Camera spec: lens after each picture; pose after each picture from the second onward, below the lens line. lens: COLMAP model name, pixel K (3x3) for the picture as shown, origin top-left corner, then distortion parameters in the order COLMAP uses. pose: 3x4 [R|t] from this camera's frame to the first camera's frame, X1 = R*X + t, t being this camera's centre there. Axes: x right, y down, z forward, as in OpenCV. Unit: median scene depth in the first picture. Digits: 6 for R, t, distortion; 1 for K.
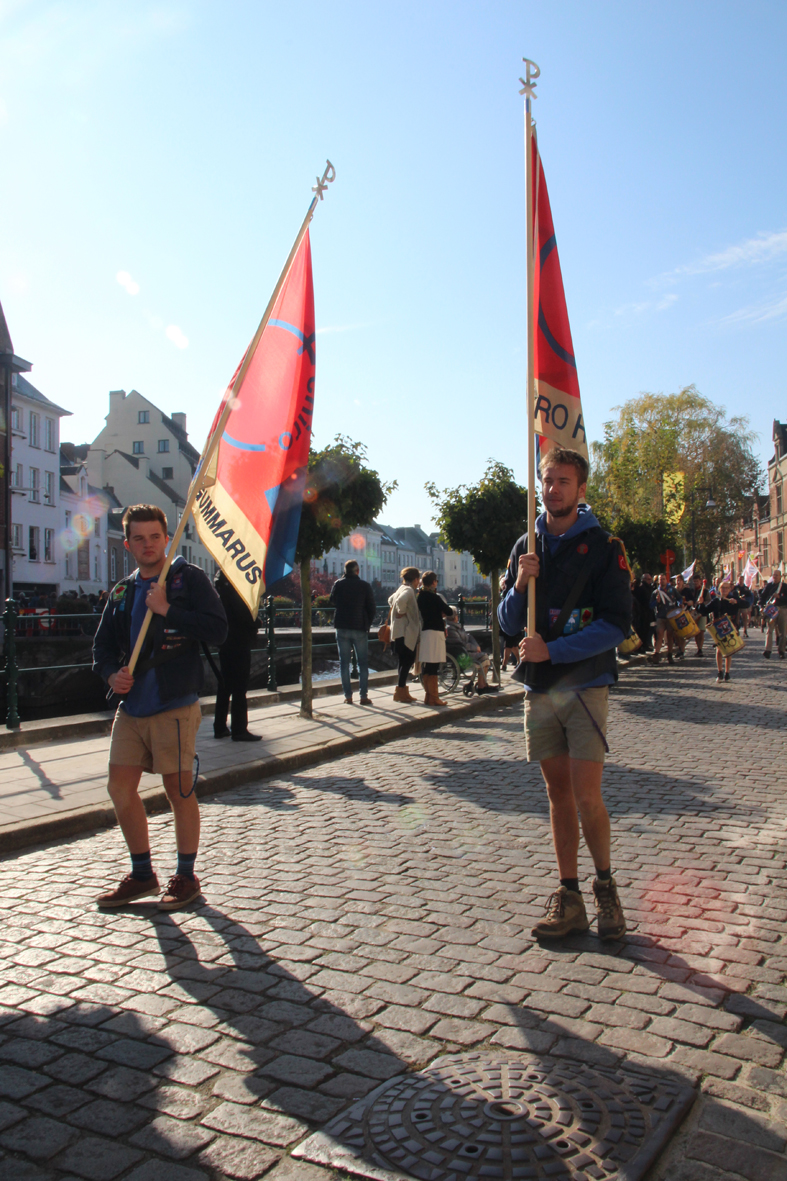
lens RADIAL K [[1066.3, 0, 386.6], [0, 1066.3, 576.0], [0, 0, 1]] dist [-0.154808, 0.125911]
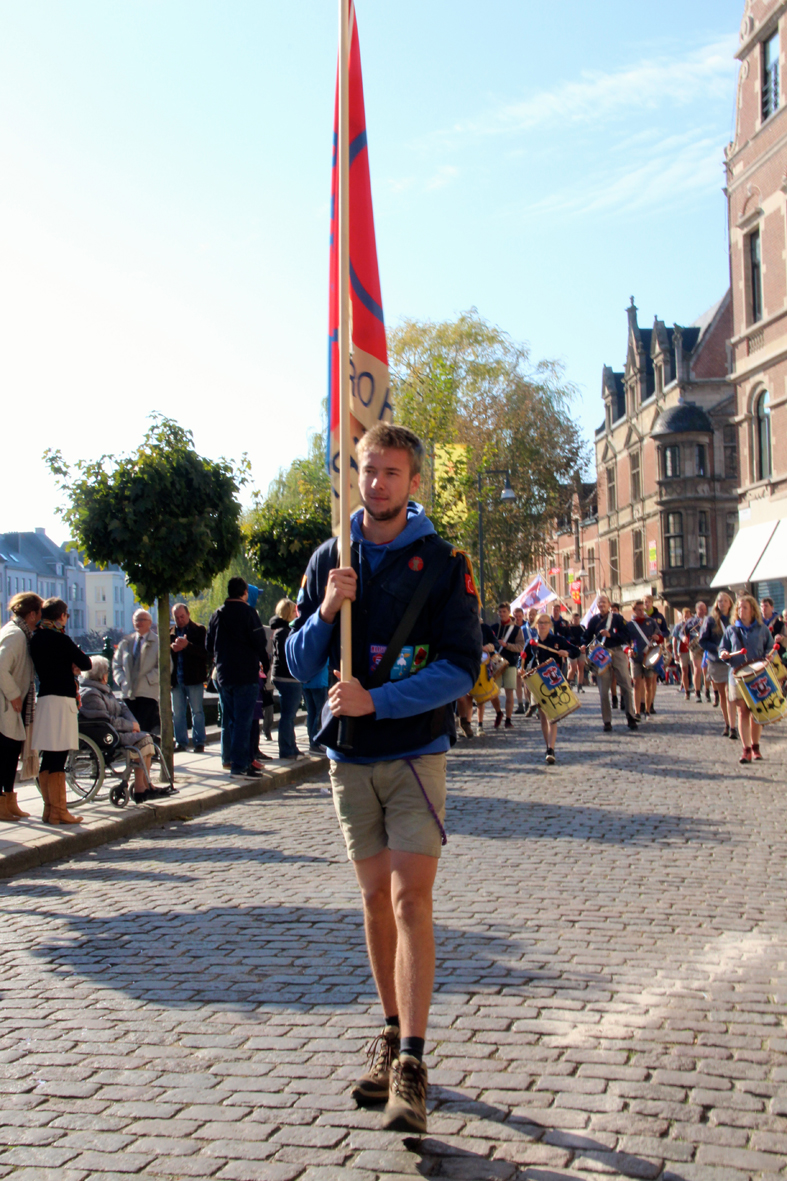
lens RADIAL K [[1550.5, 0, 395.5], [0, 1550.5, 608.0], [0, 0, 1]] dist [0.006246, 0.443270]
pose [[0.973543, -0.007235, 0.228391, 0.030149], [0.011187, 0.999809, -0.016010, 0.017806], [-0.228232, 0.018141, 0.973438, 0.115378]]
